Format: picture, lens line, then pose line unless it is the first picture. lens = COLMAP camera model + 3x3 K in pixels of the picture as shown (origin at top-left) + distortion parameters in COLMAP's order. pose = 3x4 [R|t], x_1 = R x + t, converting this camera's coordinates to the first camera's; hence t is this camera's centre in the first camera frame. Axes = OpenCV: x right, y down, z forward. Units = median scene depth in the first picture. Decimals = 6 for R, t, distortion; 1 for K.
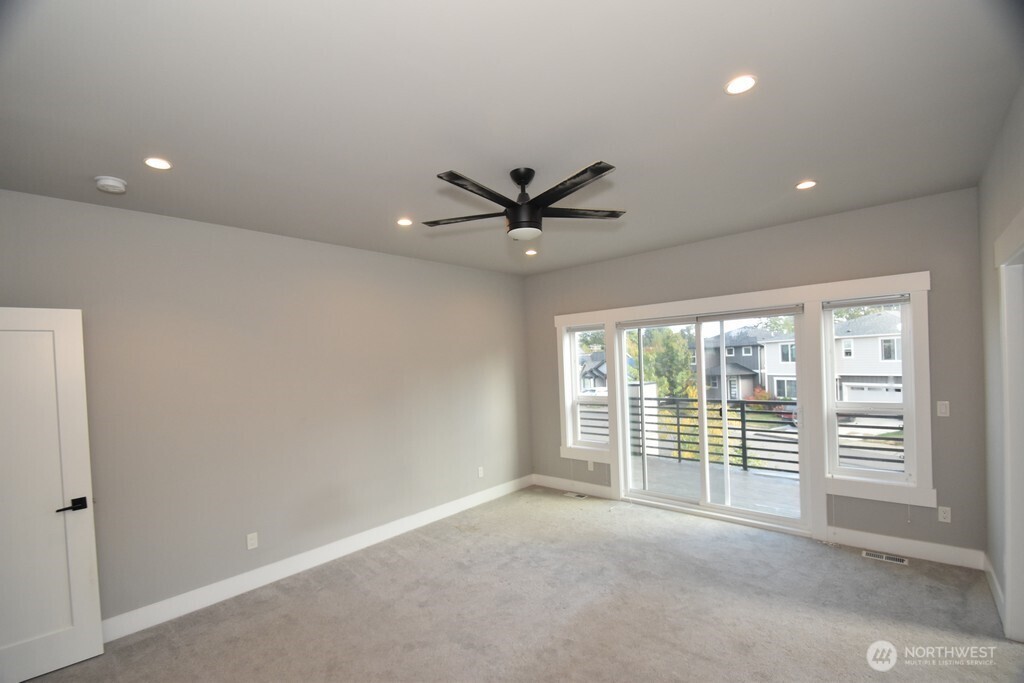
lens RADIAL K [[445.1, 0, 504.3], [0, 445.1, 364.8], [0, 0, 1]] dist [0.004104, -0.014213]
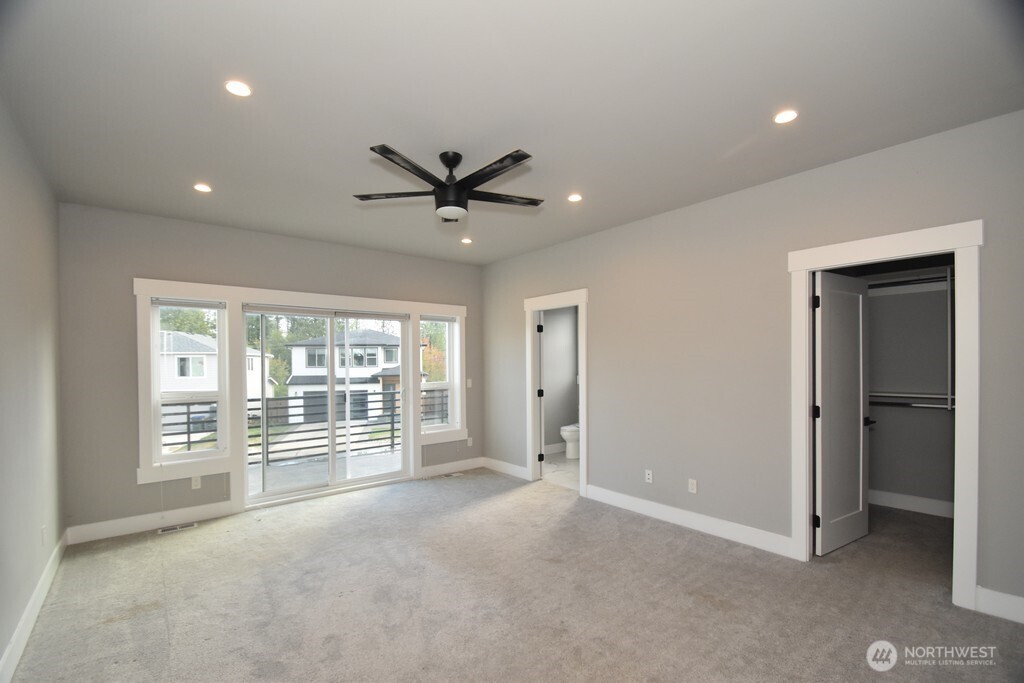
lens RADIAL K [[445.1, 0, 504.3], [0, 445.1, 364.8], [0, 0, 1]] dist [0.004104, -0.014213]
pose [[0.153880, 0.035875, 0.987438, -0.645244], [0.010670, 0.999222, -0.037966, 0.076755], [-0.988032, 0.016378, 0.153378, 0.465095]]
